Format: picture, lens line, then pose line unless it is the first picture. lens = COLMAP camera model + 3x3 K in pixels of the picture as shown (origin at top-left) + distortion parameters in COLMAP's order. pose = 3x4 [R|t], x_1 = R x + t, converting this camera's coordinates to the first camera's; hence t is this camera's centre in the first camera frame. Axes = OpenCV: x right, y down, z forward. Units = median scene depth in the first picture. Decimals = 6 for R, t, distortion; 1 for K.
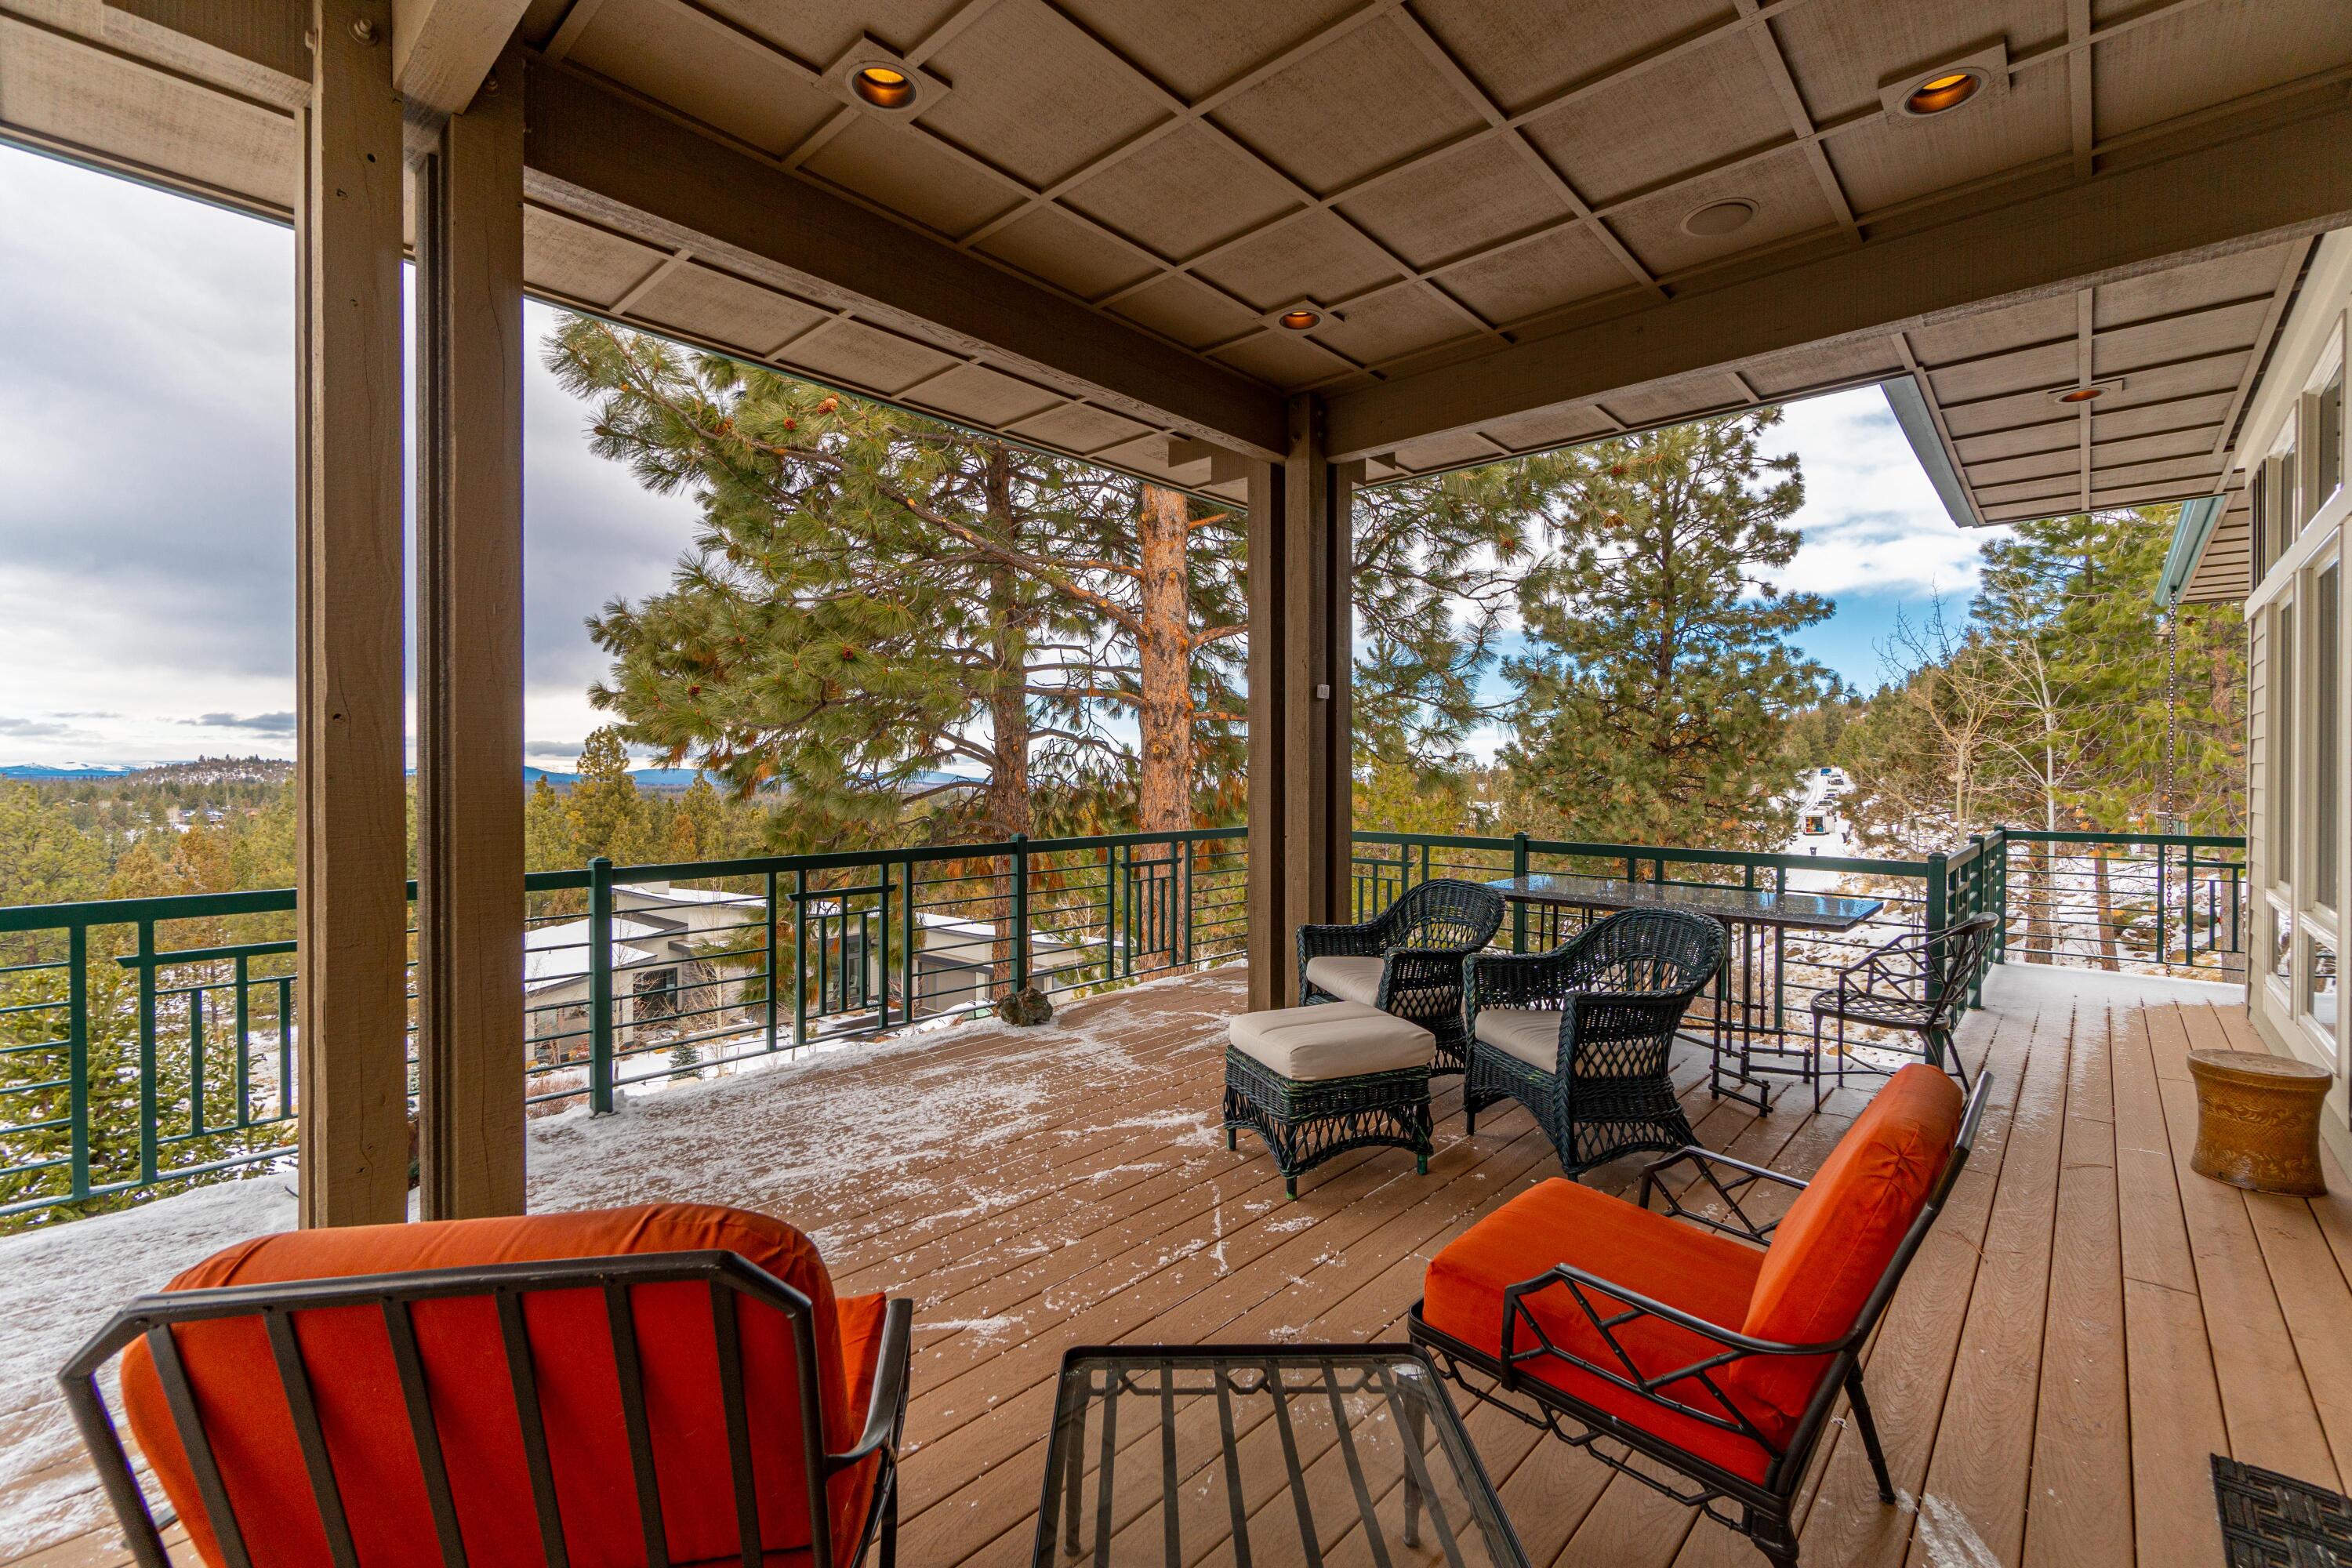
lens RADIAL K [[1013.3, 0, 1185.8], [0, 1013.3, 781.1], [0, 0, 1]] dist [0.002004, 0.000136]
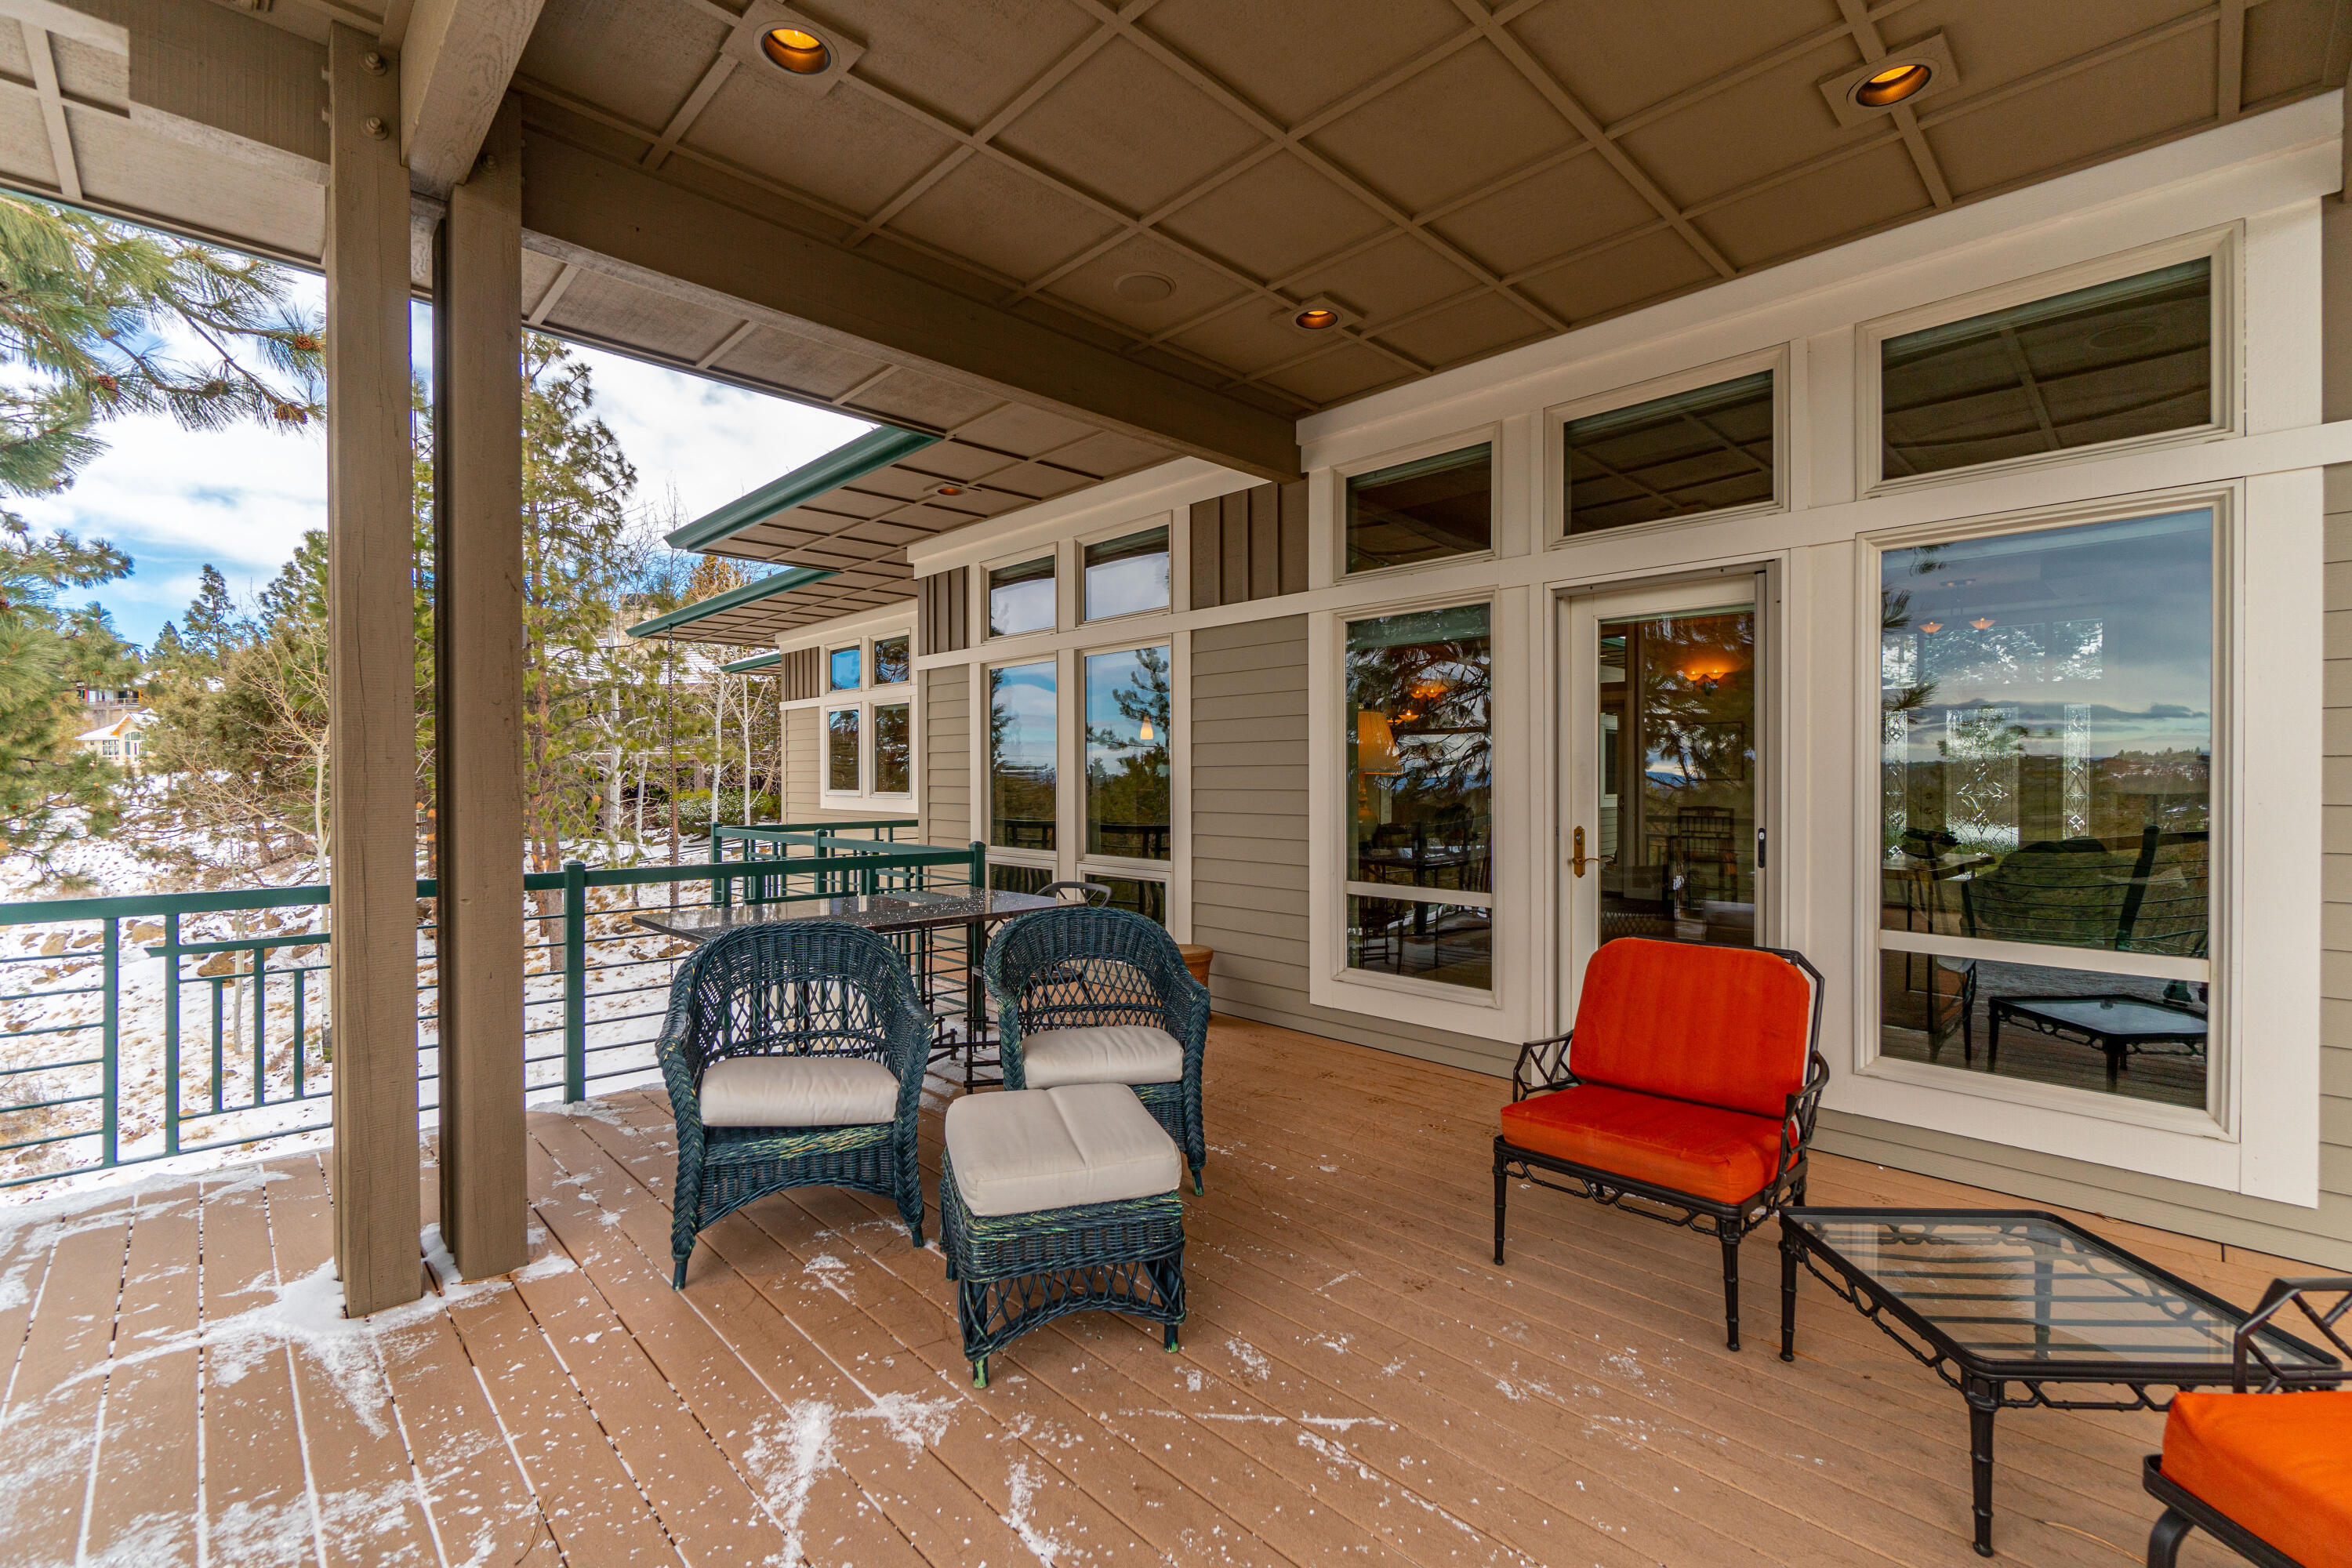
lens RADIAL K [[1000.4, 0, 1176.0], [0, 1000.4, 784.0], [0, 0, 1]] dist [0.000607, -0.000001]
pose [[0.061147, -0.007428, 0.998101, -0.404735], [0.006996, 0.999951, 0.007013, -0.004169], [-0.998104, 0.006554, 0.061196, 0.616424]]
